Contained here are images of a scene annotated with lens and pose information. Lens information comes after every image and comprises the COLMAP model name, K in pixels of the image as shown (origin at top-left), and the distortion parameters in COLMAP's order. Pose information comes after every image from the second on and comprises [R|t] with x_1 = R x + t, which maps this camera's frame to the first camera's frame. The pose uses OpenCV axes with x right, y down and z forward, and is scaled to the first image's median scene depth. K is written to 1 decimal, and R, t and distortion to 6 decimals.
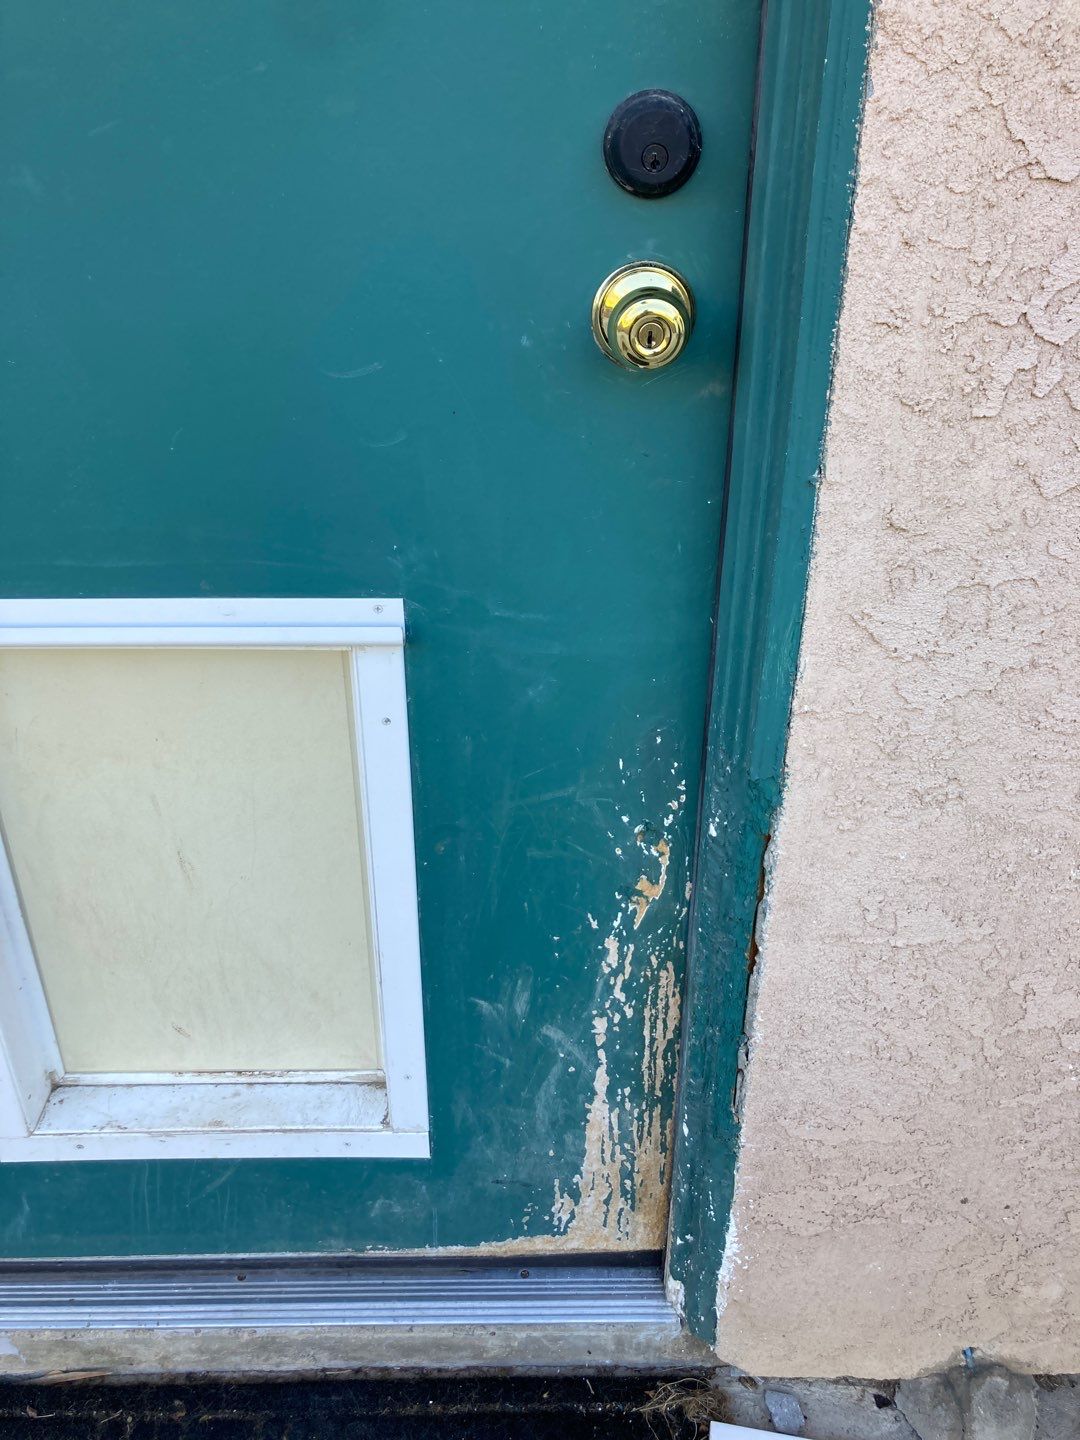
lens RADIAL K [[1181.2, 0, 544.2], [0, 1181.2, 706.0], [0, 0, 1]] dist [0.003978, 0.006070]
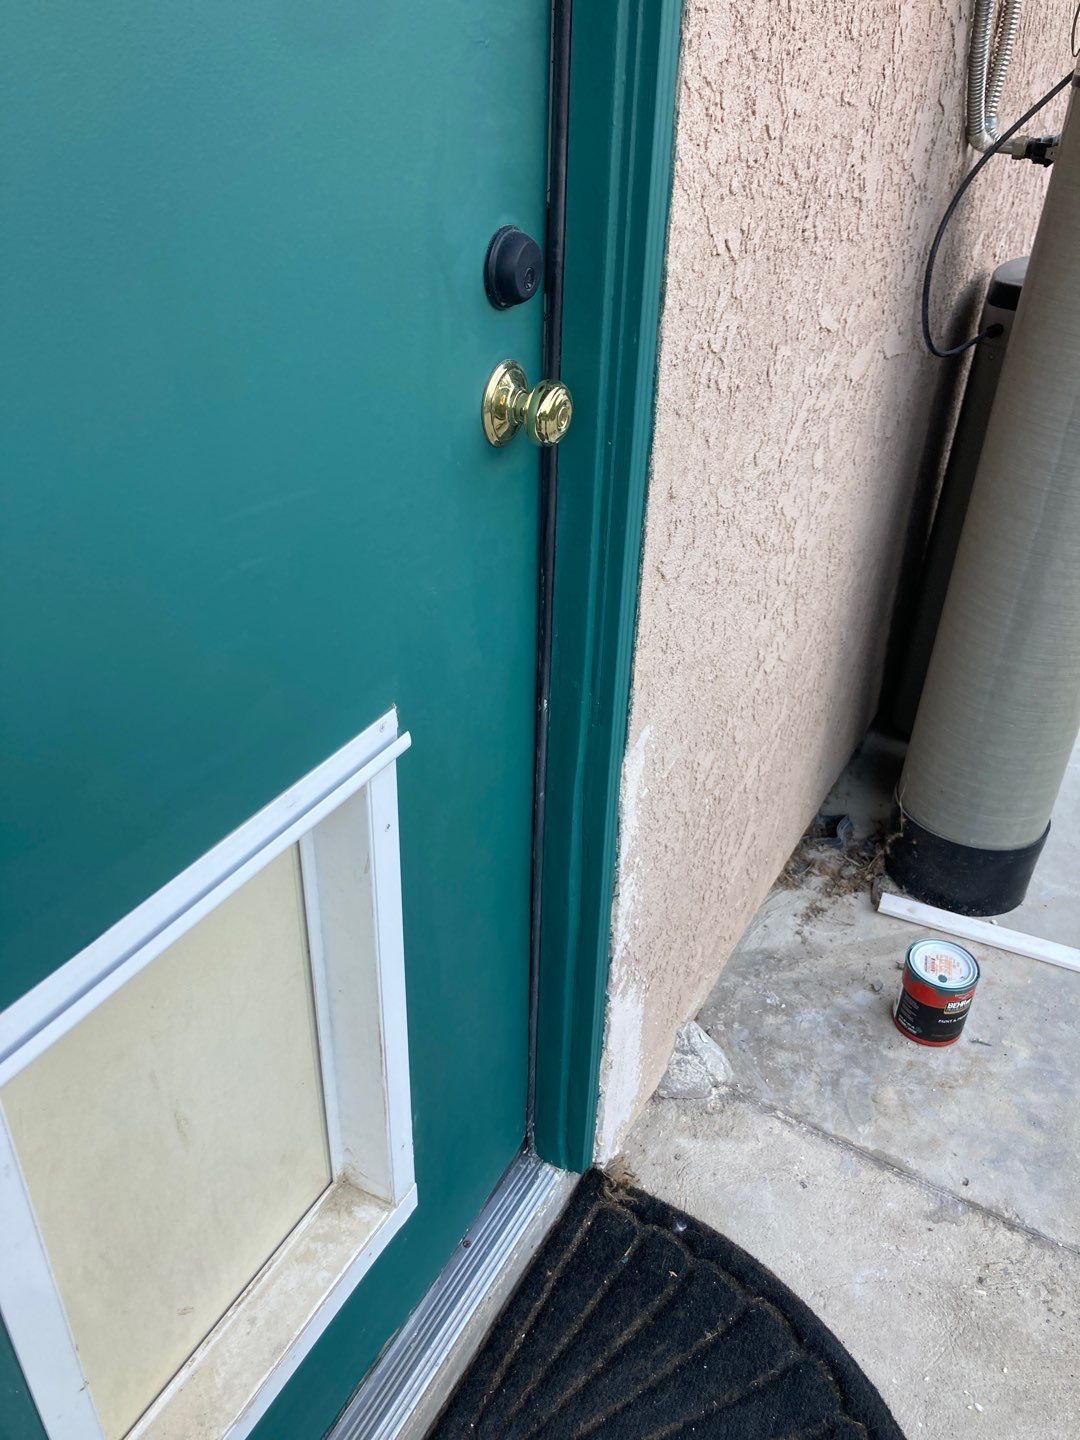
lens RADIAL K [[1181.2, 0, 546.0], [0, 1181.2, 712.7], [0, 0, 1]] dist [0.003978, 0.006070]
pose [[0.482823, -0.443577, 0.755064, -0.814852], [0.404087, 0.877792, 0.257284, -0.291842], [-0.776914, 0.180889, 0.603062, 0.244997]]
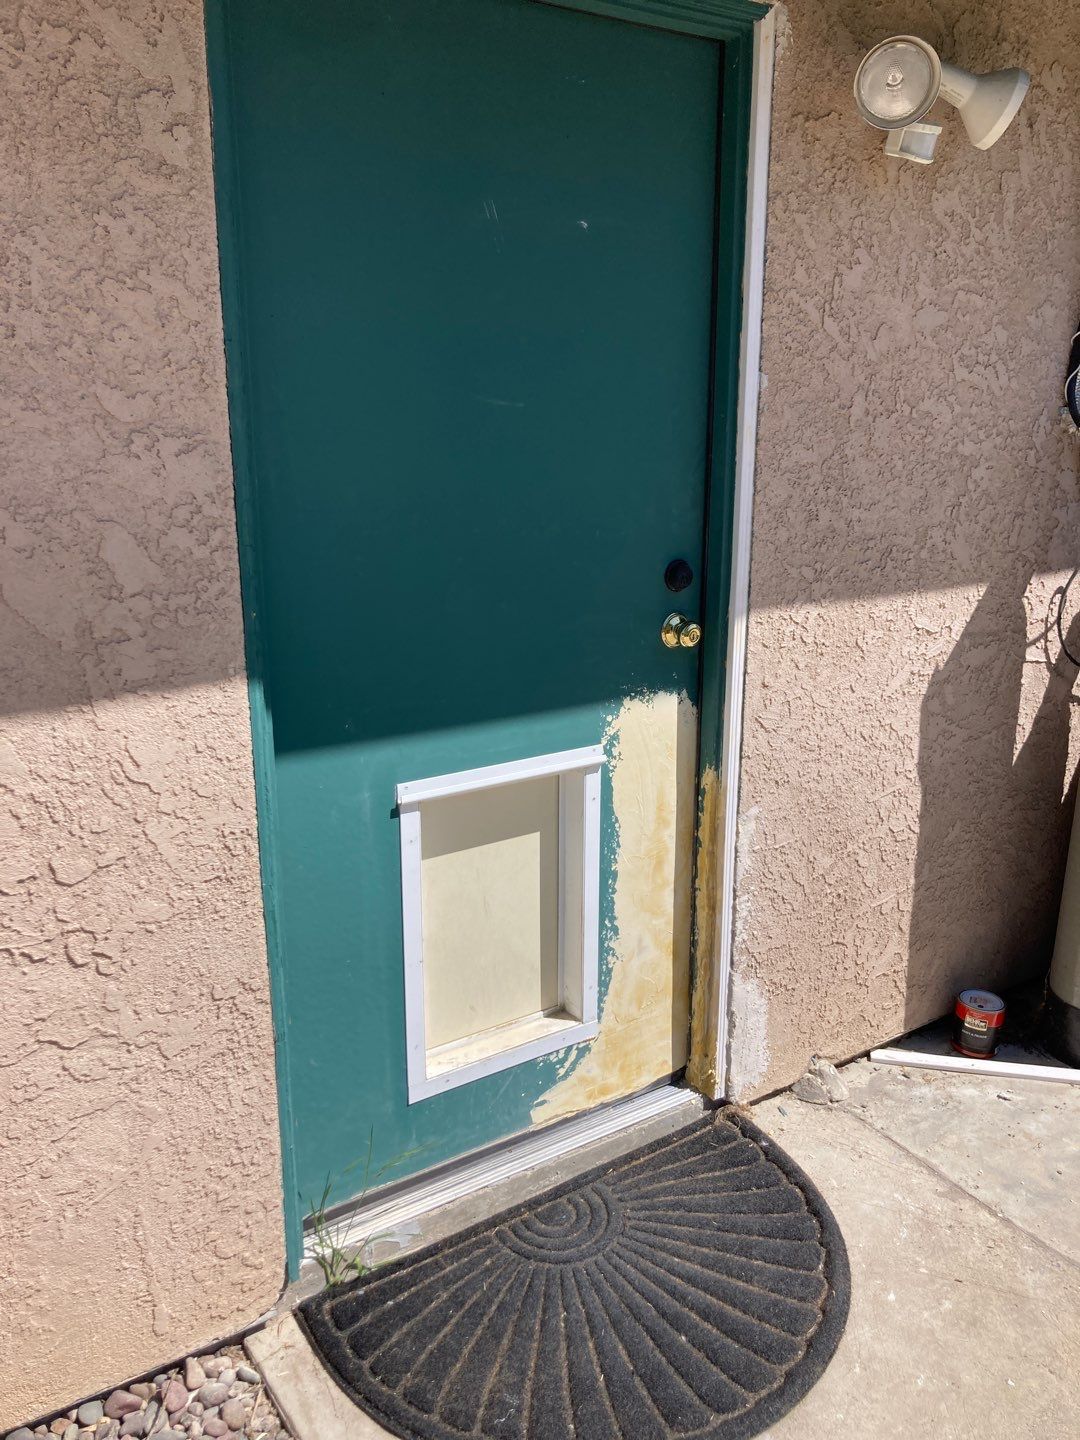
lens RADIAL K [[1181.2, 0, 538.0], [0, 1181.2, 714.0], [0, 0, 1]] dist [0.003978, 0.006070]
pose [[0.835567, -0.140223, 0.531193, -1.486393], [0.270982, 0.946272, -0.176461, 0.242234], [-0.477909, 0.291389, 0.828671, -0.989891]]
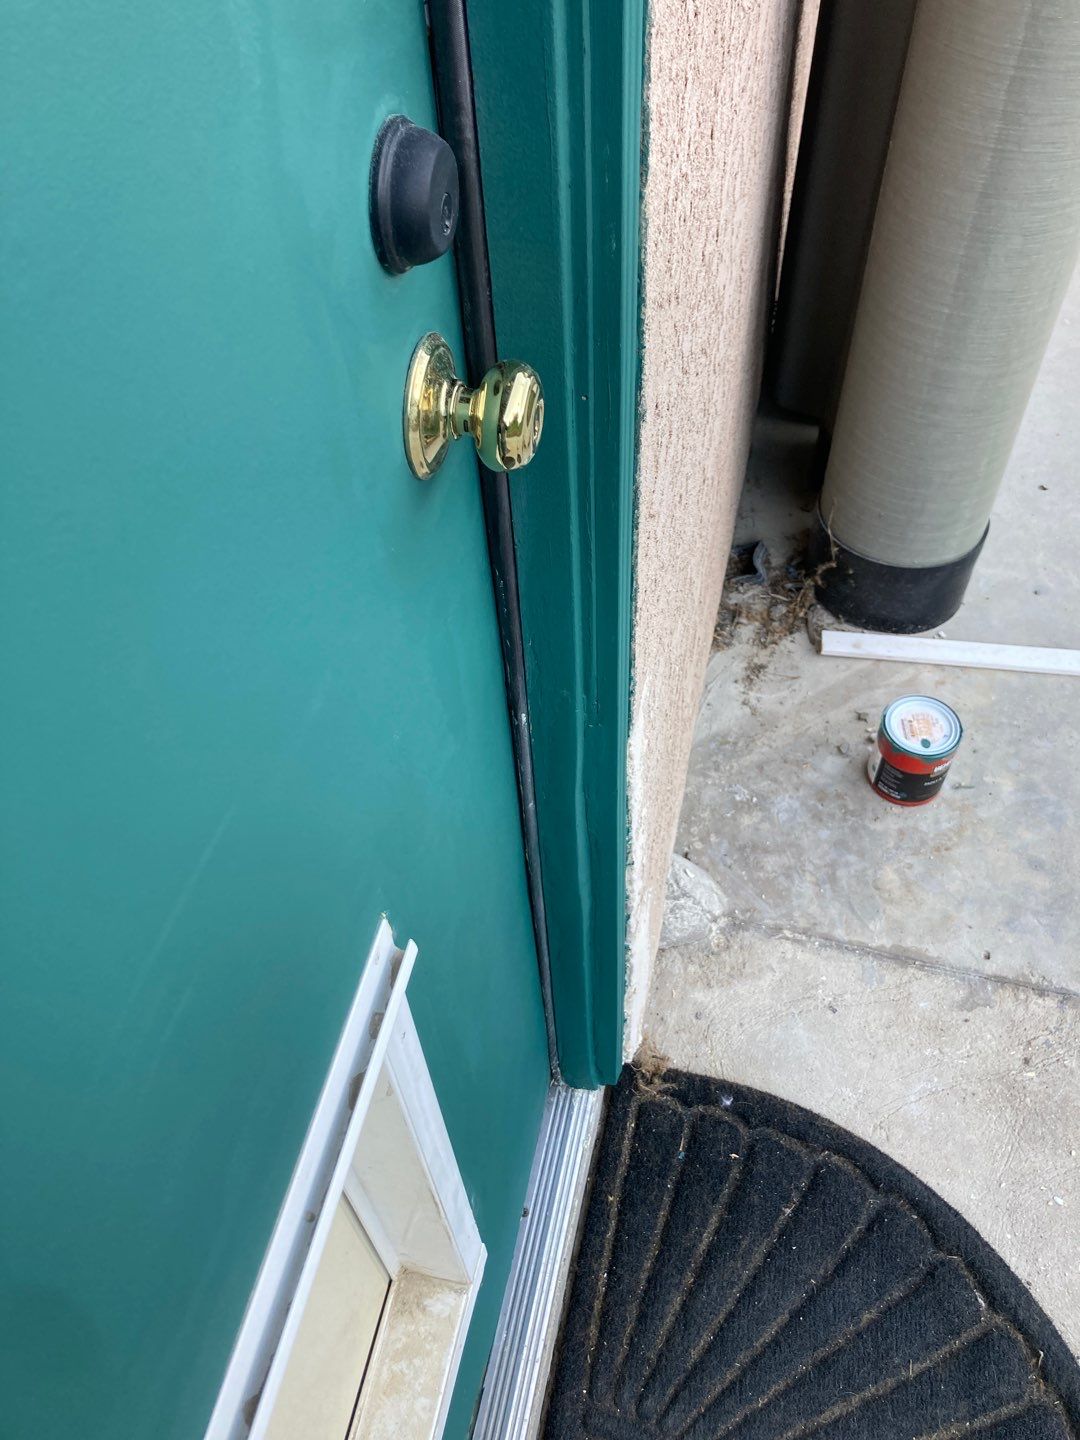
lens RADIAL K [[1181.2, 0, 535.2], [0, 1181.2, 709.9], [0, 0, 1]] dist [0.003978, 0.006070]
pose [[0.232078, -0.759502, 0.607698, -0.413480], [0.519992, 0.624862, 0.582370, -0.510494], [-0.822039, 0.180843, 0.539952, 0.497559]]
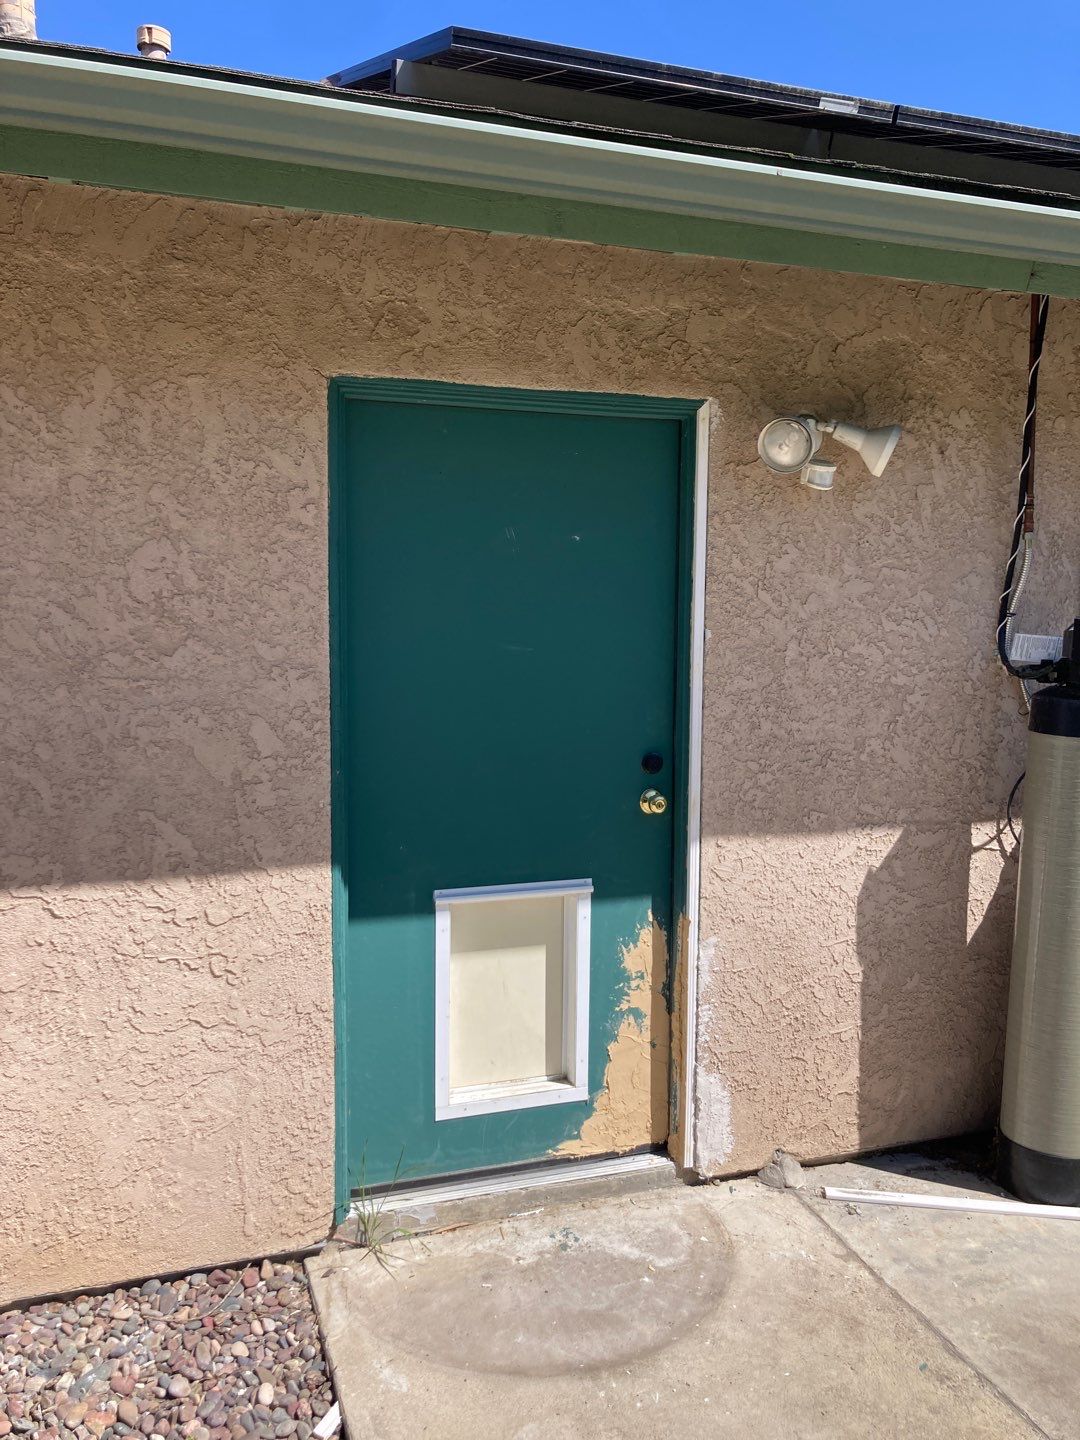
lens RADIAL K [[1181.2, 0, 531.8], [0, 1181.2, 711.3], [0, 0, 1]] dist [0.003978, 0.006070]
pose [[0.949988, -0.021546, 0.311541, -1.330321], [0.147610, 0.910118, -0.387166, 0.765617], [-0.275197, 0.413789, 0.867782, -2.159315]]
